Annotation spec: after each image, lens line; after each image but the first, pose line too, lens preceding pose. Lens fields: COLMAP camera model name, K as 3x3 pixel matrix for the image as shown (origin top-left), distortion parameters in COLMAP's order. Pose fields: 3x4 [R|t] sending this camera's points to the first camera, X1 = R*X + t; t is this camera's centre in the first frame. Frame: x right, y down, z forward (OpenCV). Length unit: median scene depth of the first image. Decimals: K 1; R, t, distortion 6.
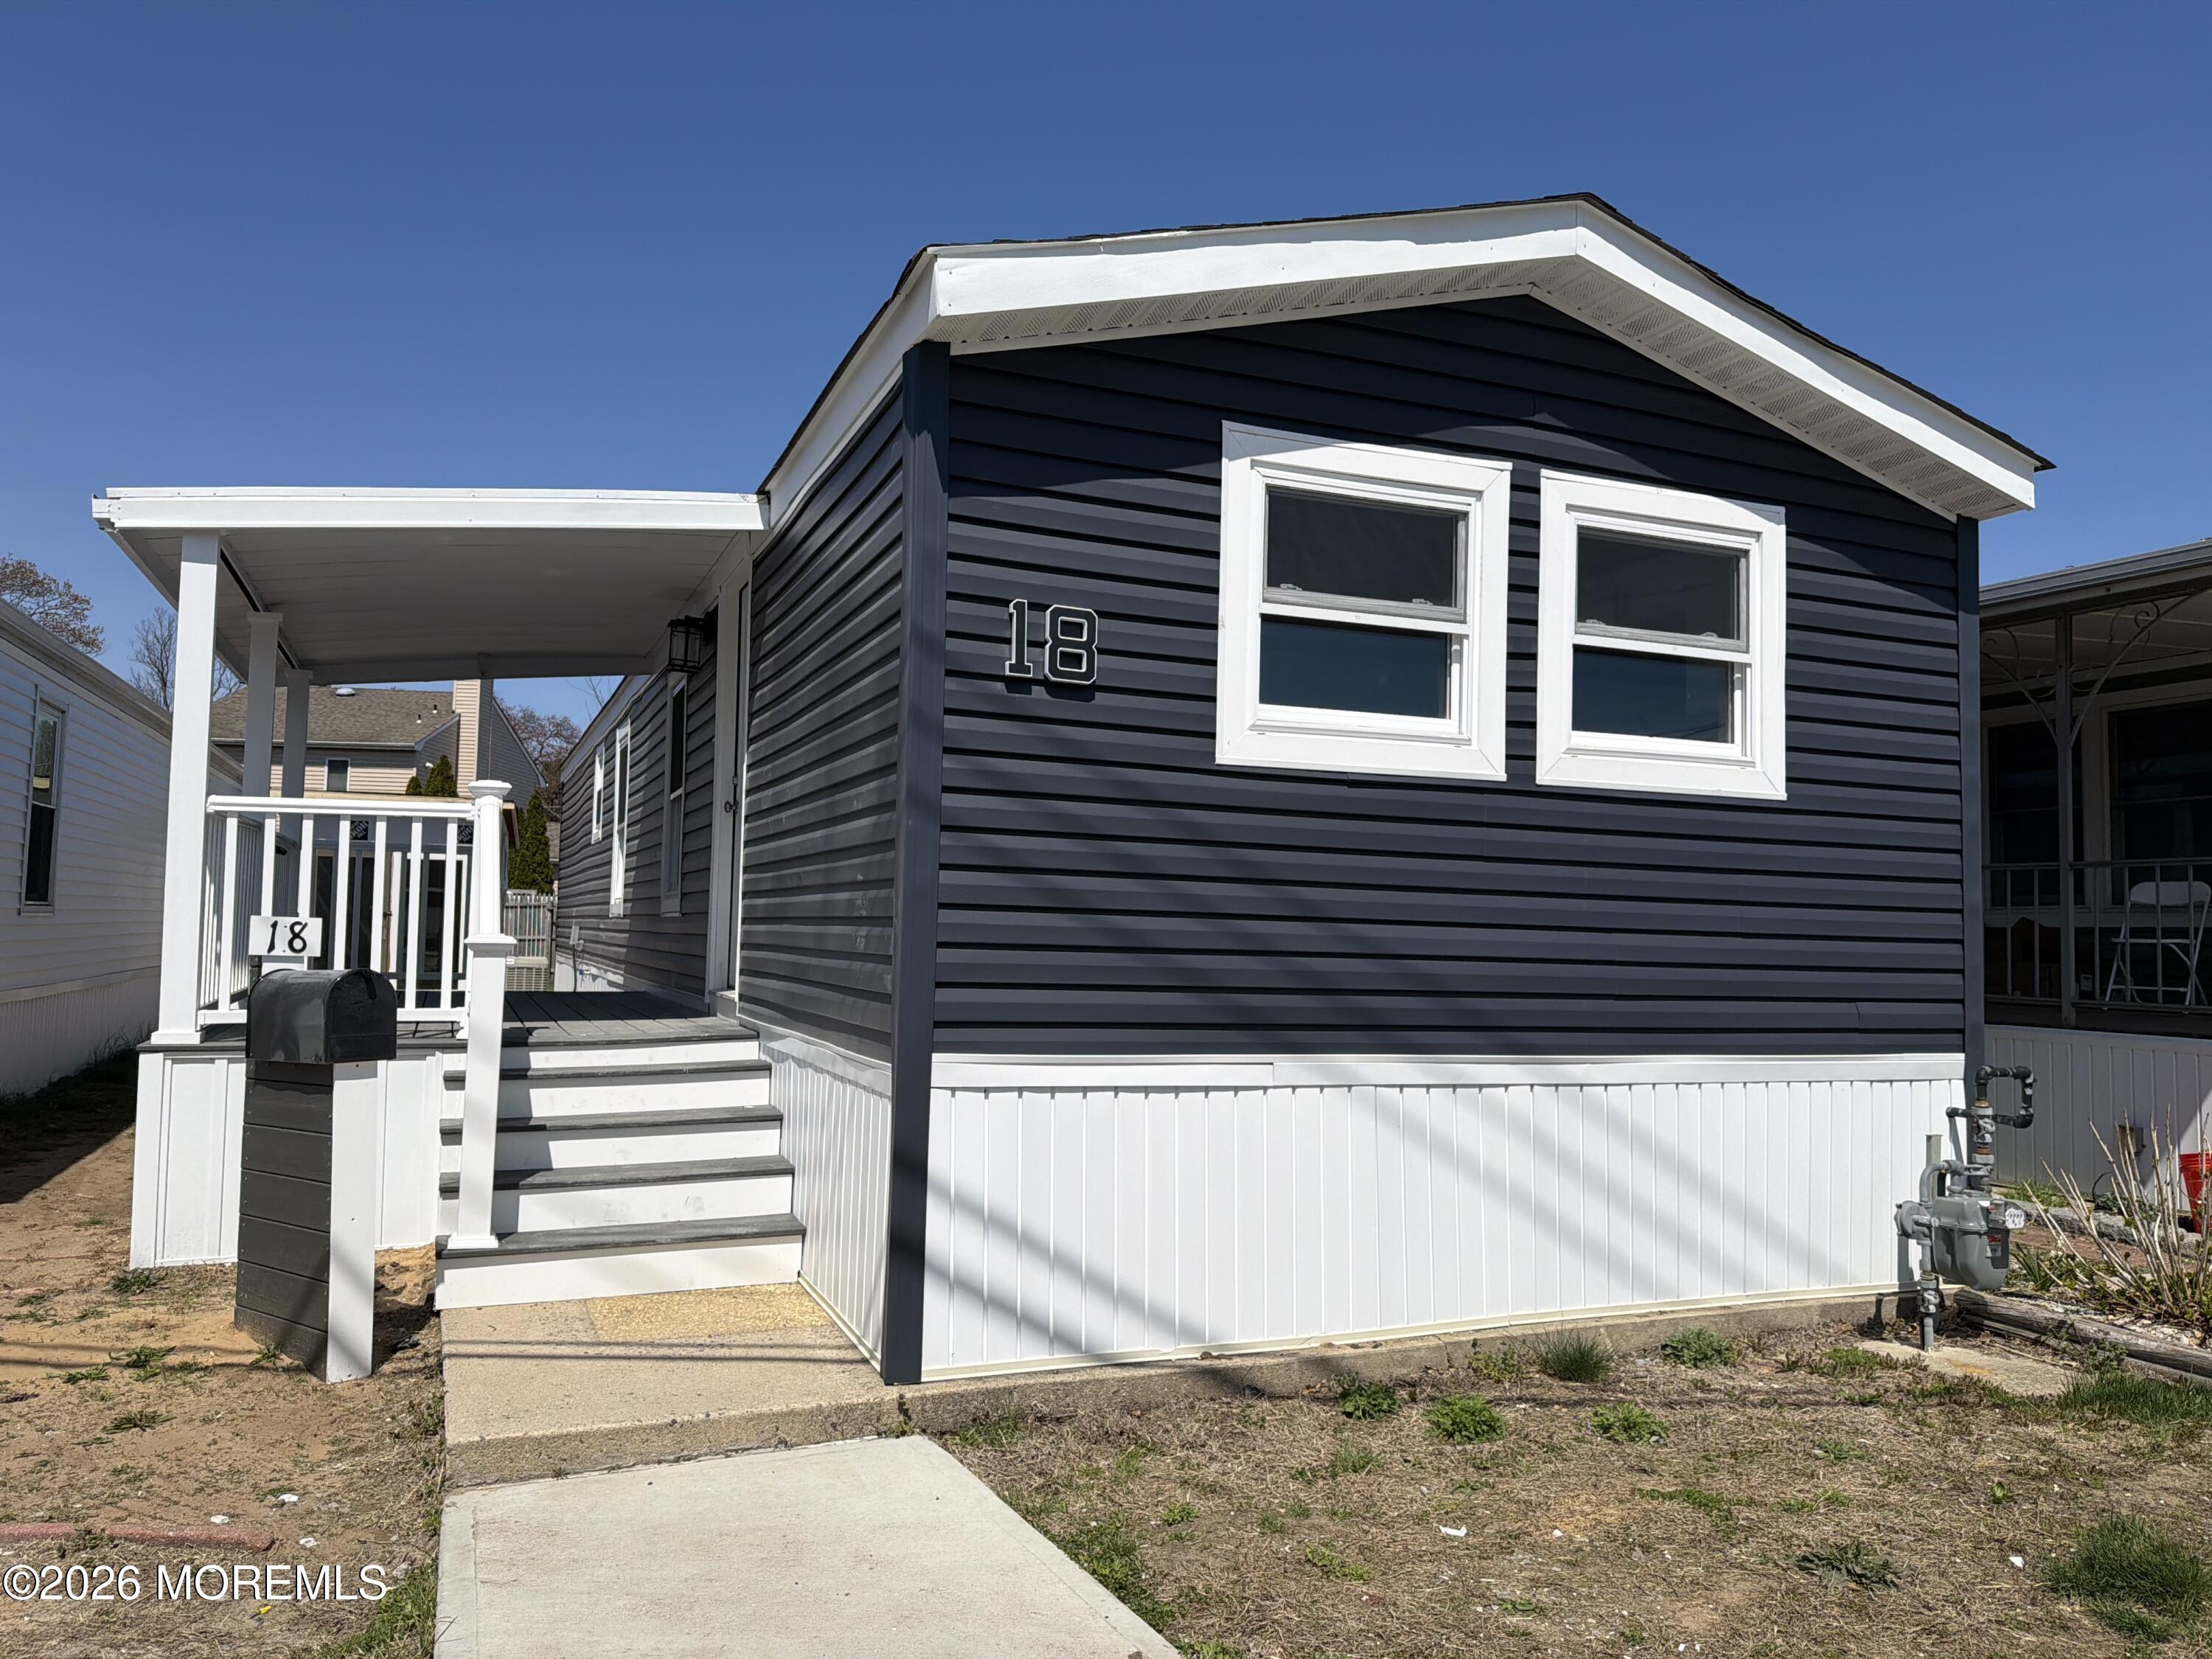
lens RADIAL K [[1553.2, 0, 1121.0], [0, 1553.2, 835.2], [0, 0, 1]] dist [0.037739, -0.044166]
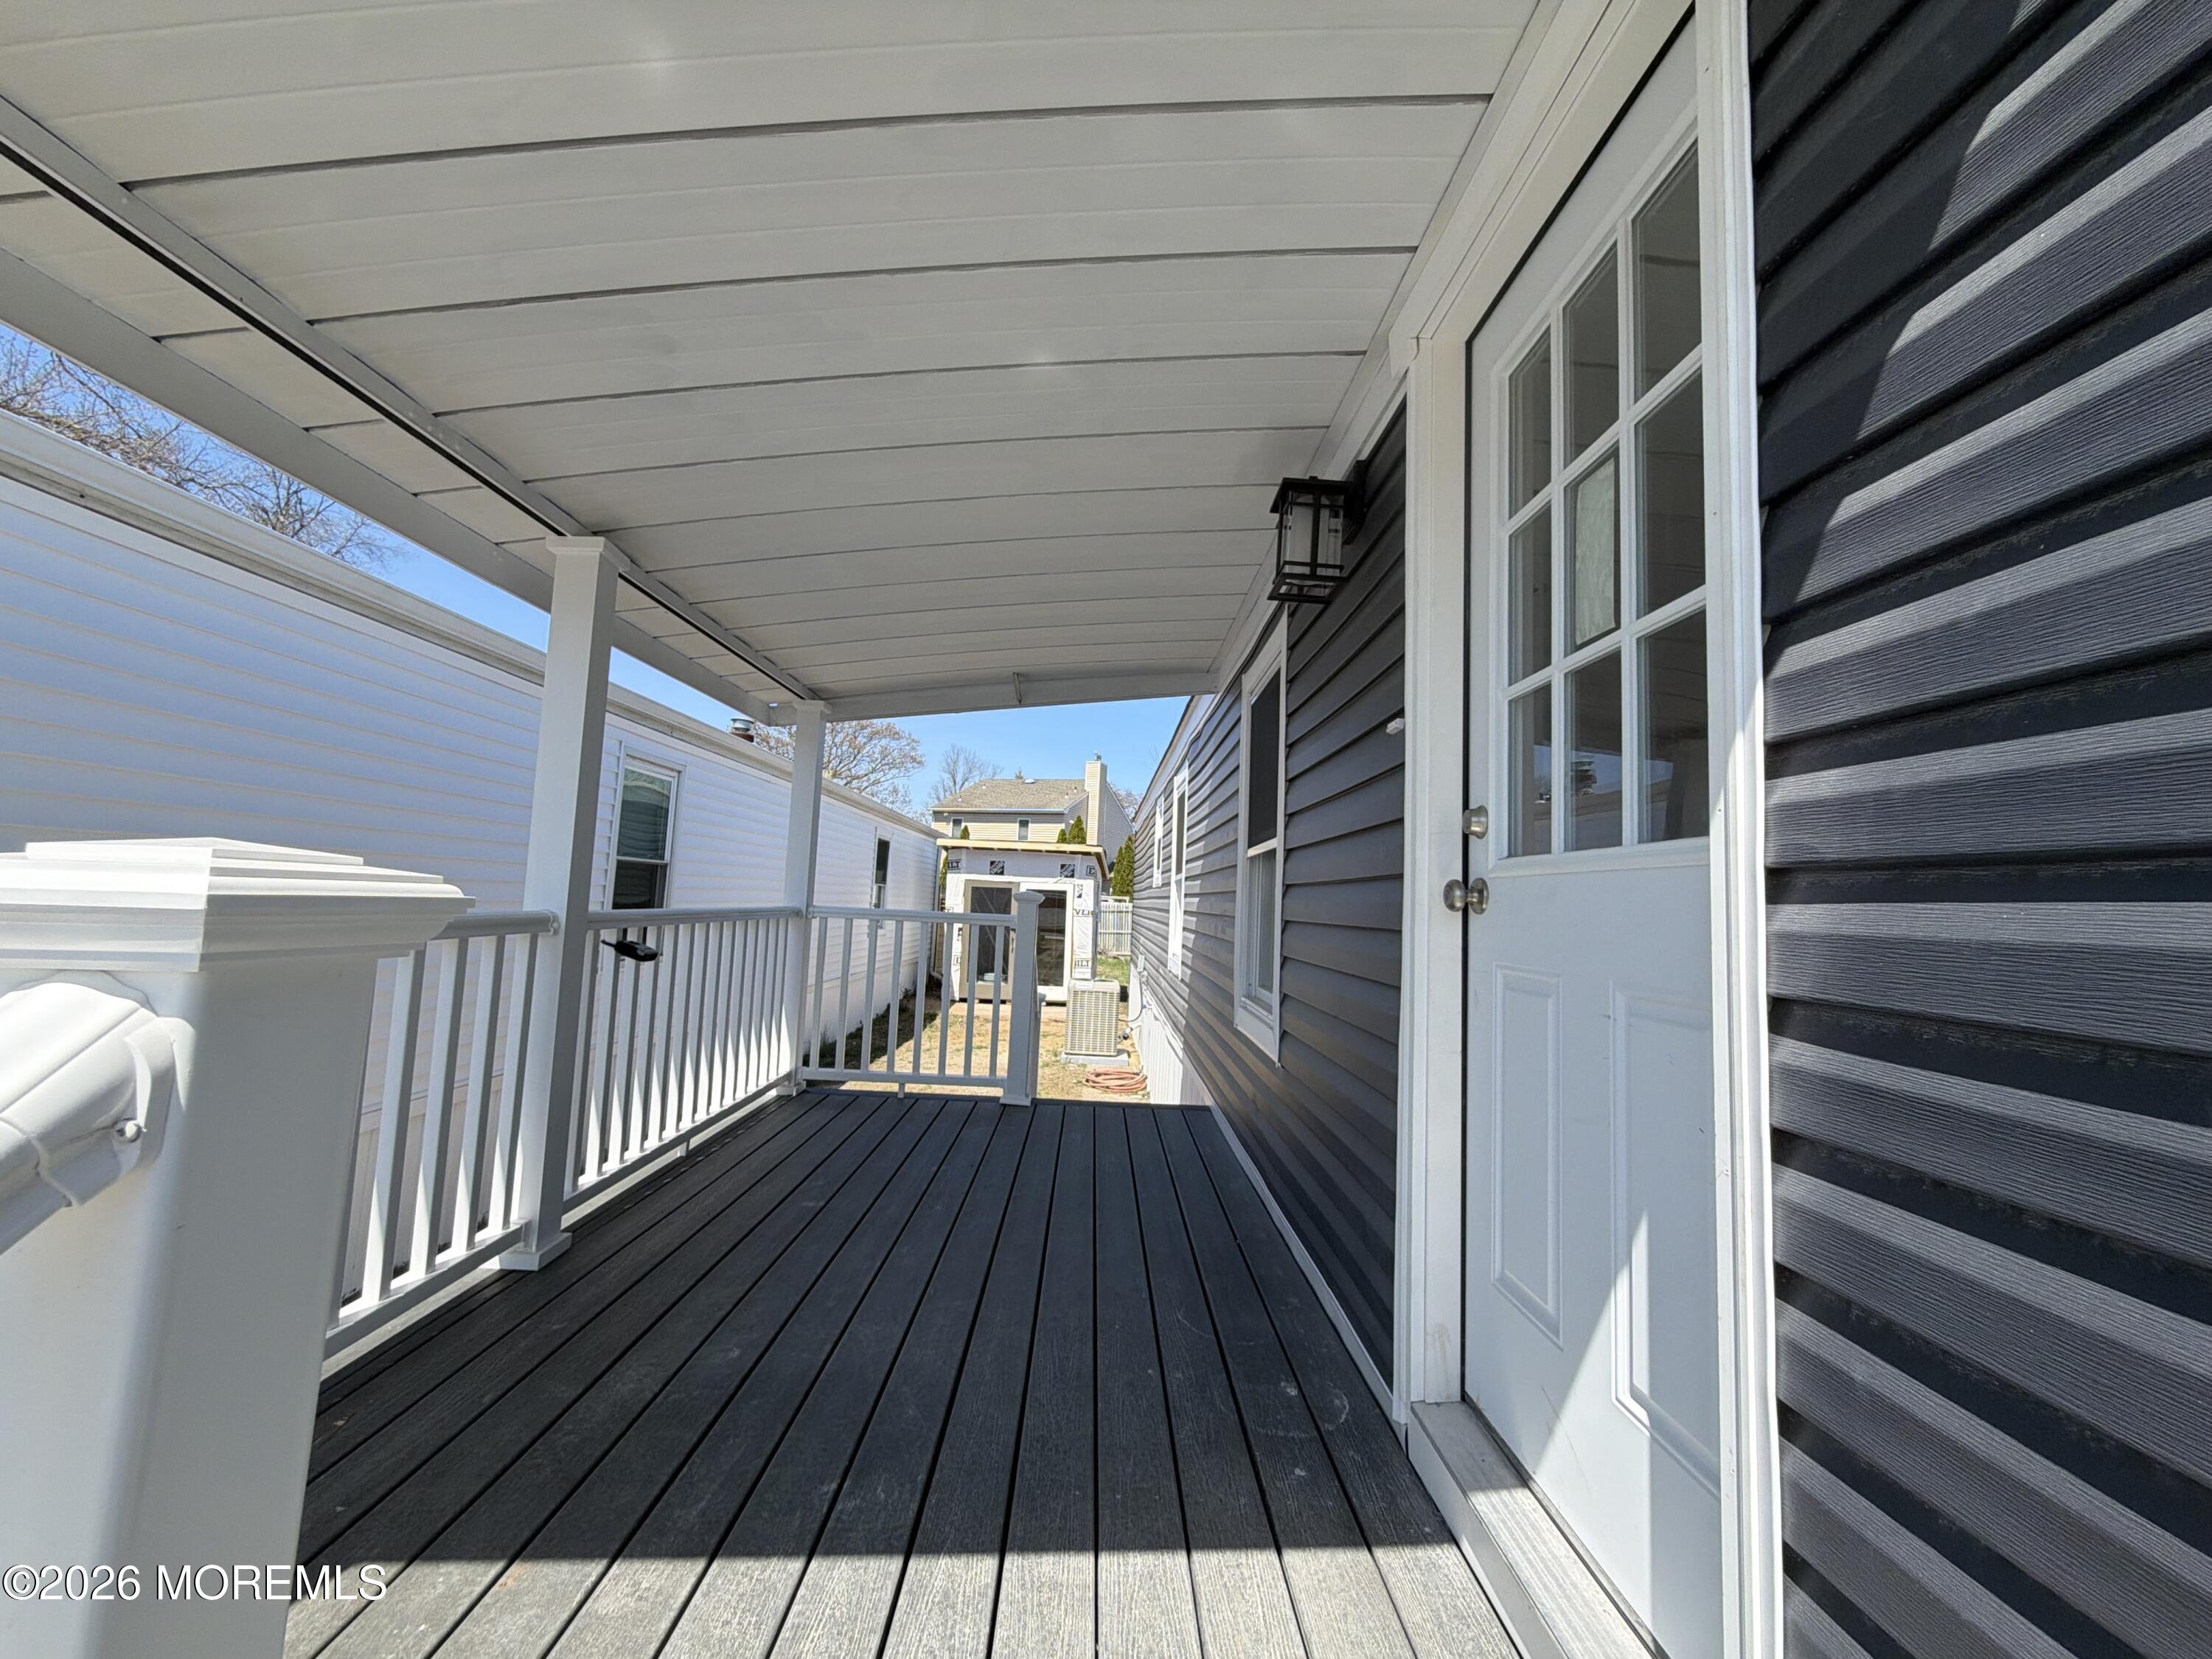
lens RADIAL K [[881.0, 0, 1098.8], [0, 881.0, 835.6], [0, 0, 1]] dist [-0.001997, 0.000885]
pose [[0.921363, -0.010493, -0.388561, -0.372416], [0.000303, 0.999655, -0.026278, -0.040016], [0.388702, 0.024094, 0.921048, 1.153518]]
